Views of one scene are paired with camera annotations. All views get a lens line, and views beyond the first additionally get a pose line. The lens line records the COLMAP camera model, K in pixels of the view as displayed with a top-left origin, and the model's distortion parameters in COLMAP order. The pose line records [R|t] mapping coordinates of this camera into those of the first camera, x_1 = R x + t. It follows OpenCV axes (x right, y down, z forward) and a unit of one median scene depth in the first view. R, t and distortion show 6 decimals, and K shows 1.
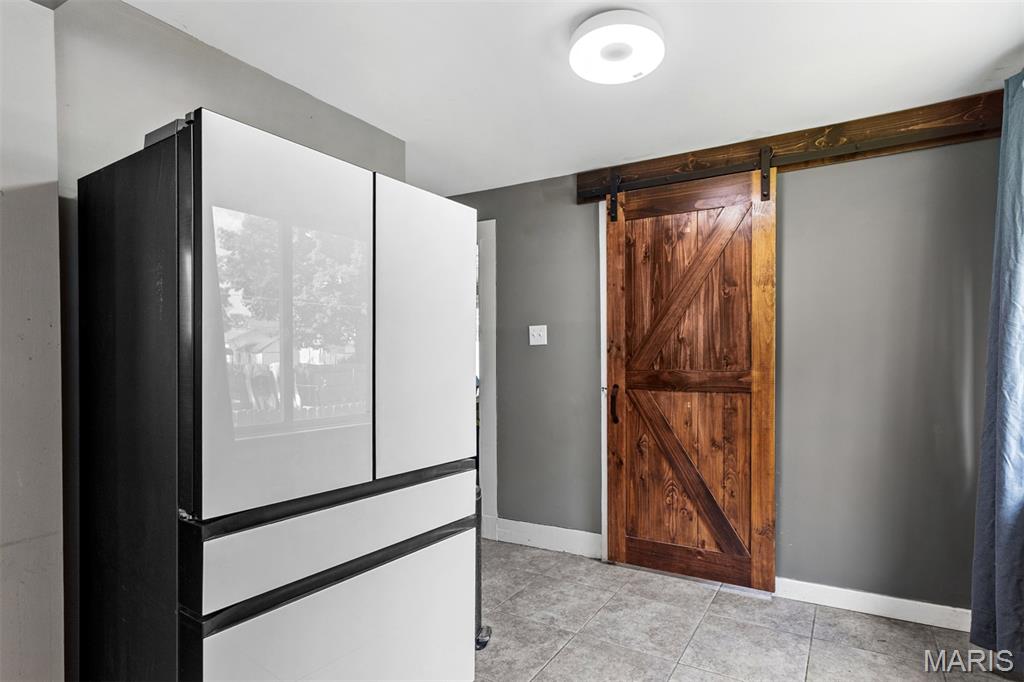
lens RADIAL K [[618.4, 0, 512.5], [0, 618.4, 366.5], [0, 0, 1]] dist [0.004708, 0.003217]
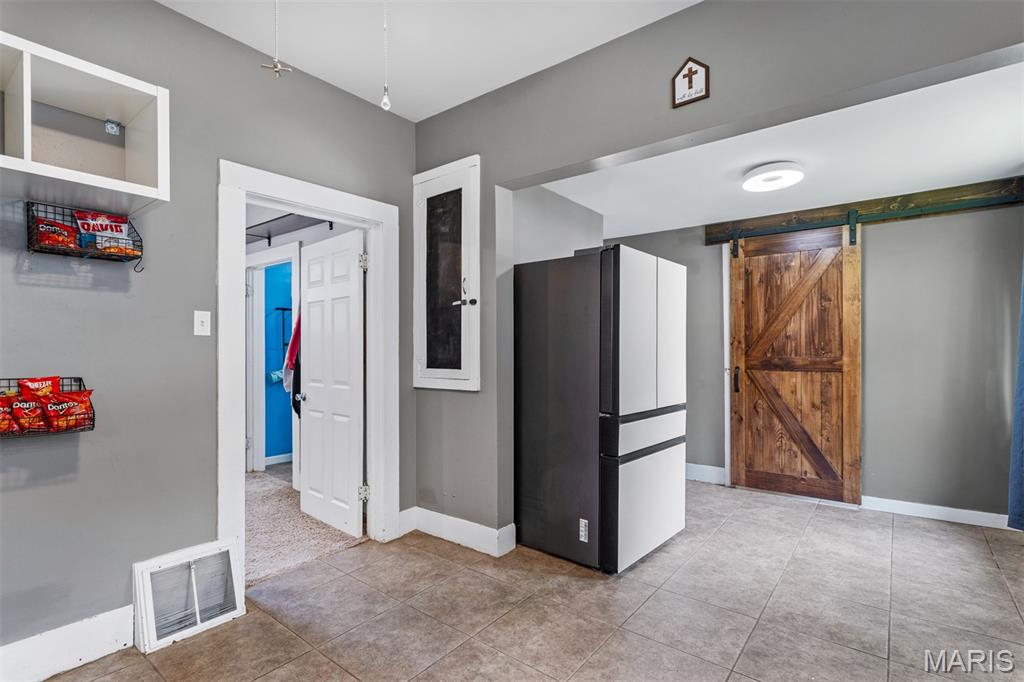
lens RADIAL K [[490.1, 0, 504.1], [0, 490.1, 348.2], [0, 0, 1]] dist [0.002221, 0.000020]
pose [[0.982822, 0.001019, -0.184552, -0.189065], [-0.003921, 0.999874, -0.015361, 0.005794], [0.184513, 0.015821, 0.982703, -0.302937]]
